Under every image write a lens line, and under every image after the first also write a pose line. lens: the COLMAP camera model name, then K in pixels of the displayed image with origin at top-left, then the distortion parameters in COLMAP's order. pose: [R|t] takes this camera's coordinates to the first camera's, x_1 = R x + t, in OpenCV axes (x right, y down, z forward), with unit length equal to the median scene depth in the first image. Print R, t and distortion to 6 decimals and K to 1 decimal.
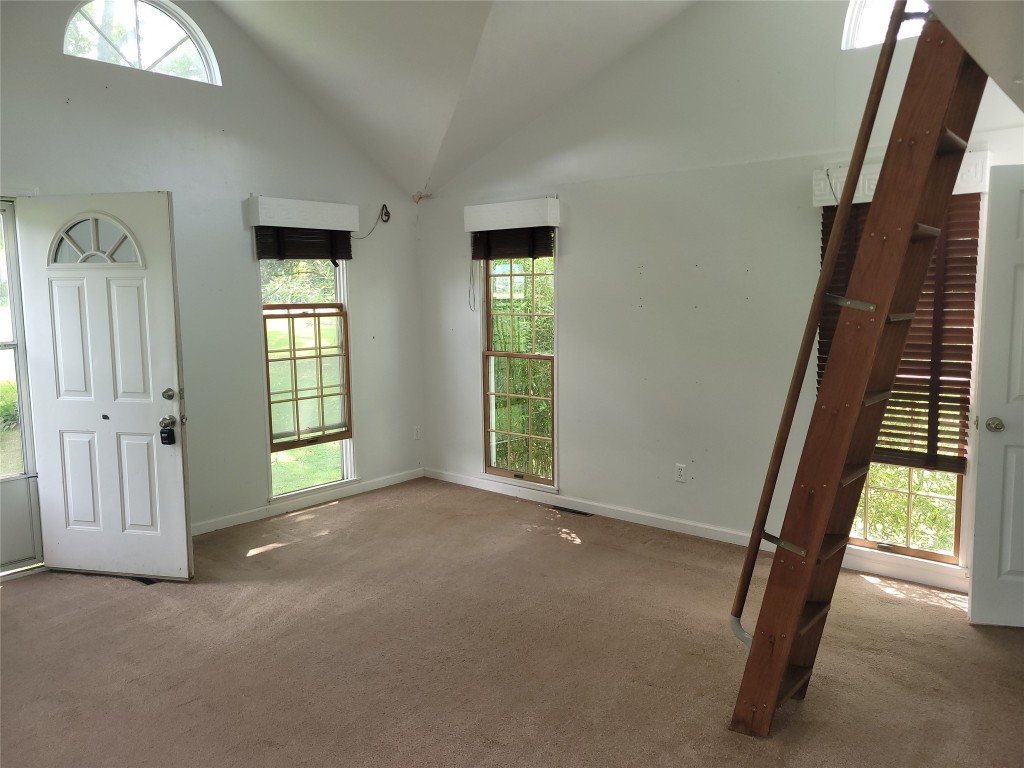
lens RADIAL K [[765.6, 0, 517.3], [0, 765.6, 378.2], [0, 0, 1]] dist [0.065672, -0.047717]
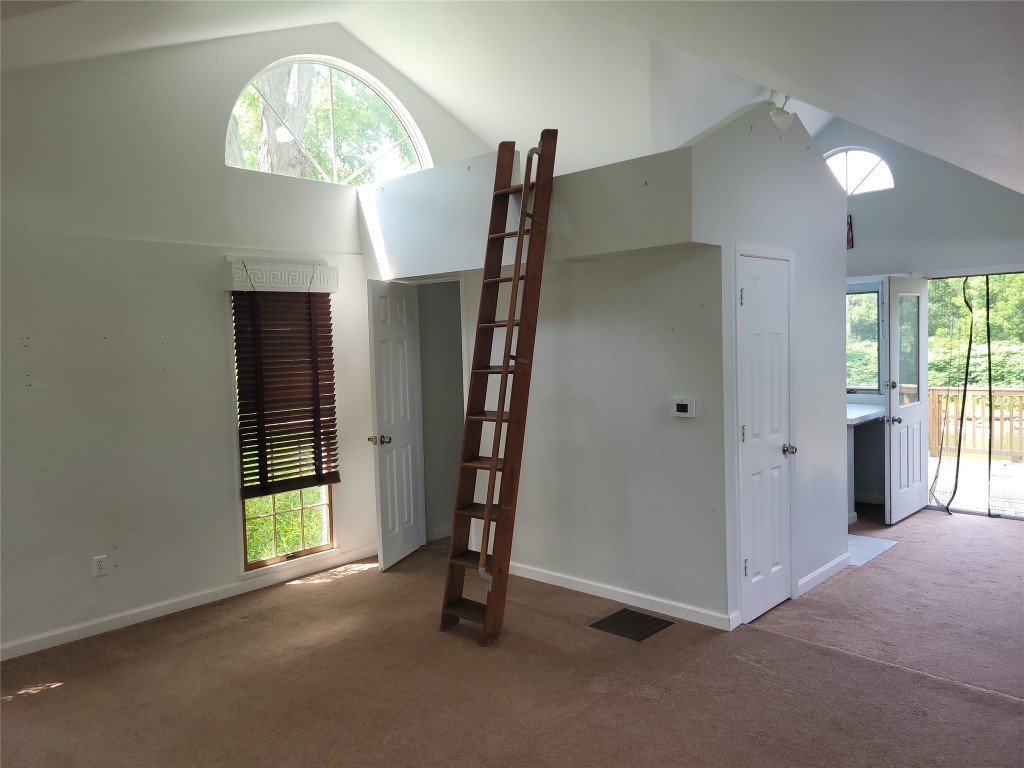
lens RADIAL K [[765.6, 0, 517.3], [0, 765.6, 378.2], [0, 0, 1]] dist [0.065672, -0.047717]
pose [[0.055291, -0.039415, 0.997692, -0.802285], [0.142882, 0.989249, 0.031163, -0.064112], [-0.988194, 0.140829, 0.060328, 0.523487]]
